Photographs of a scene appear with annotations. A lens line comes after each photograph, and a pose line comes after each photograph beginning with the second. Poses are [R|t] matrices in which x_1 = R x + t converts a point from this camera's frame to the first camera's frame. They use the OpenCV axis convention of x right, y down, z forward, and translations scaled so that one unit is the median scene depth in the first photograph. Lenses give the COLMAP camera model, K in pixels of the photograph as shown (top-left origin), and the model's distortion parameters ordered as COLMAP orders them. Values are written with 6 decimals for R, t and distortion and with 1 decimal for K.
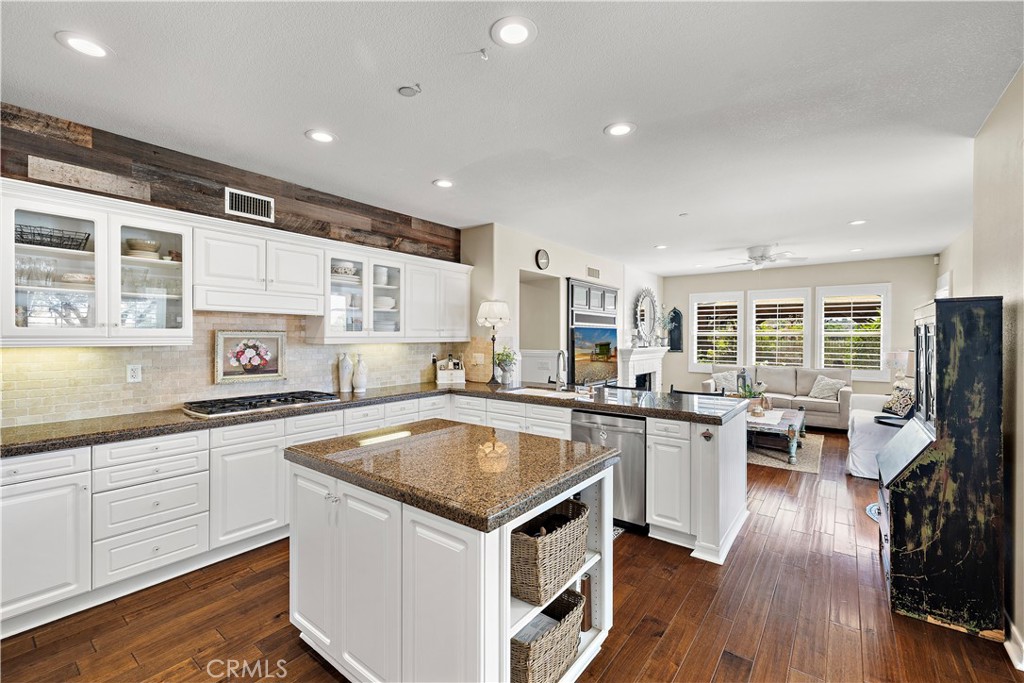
lens RADIAL K [[431.9, 0, 509.7], [0, 431.9, 337.7], [0, 0, 1]] dist [0.000925, 0.000707]
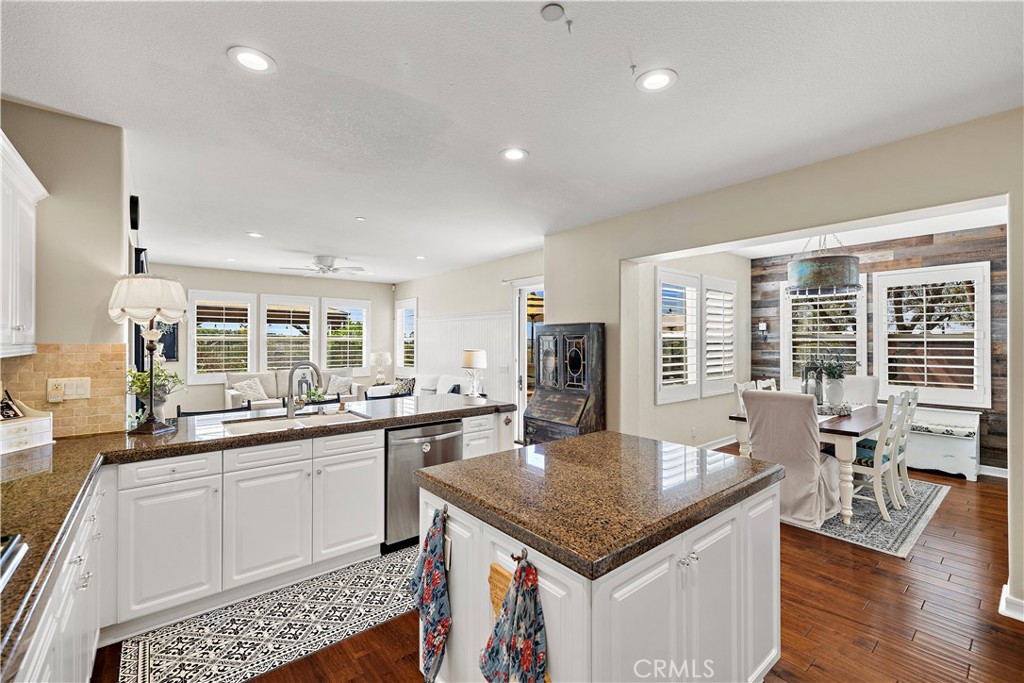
lens RADIAL K [[431.9, 0, 512.7], [0, 431.9, 339.9], [0, 0, 1]] dist [0.000925, 0.000707]
pose [[0.219251, 0.000995, 0.975668, -0.353805], [0.003832, 0.999991, -0.001881, -0.003021], [-0.975661, 0.004151, 0.219245, 0.330416]]
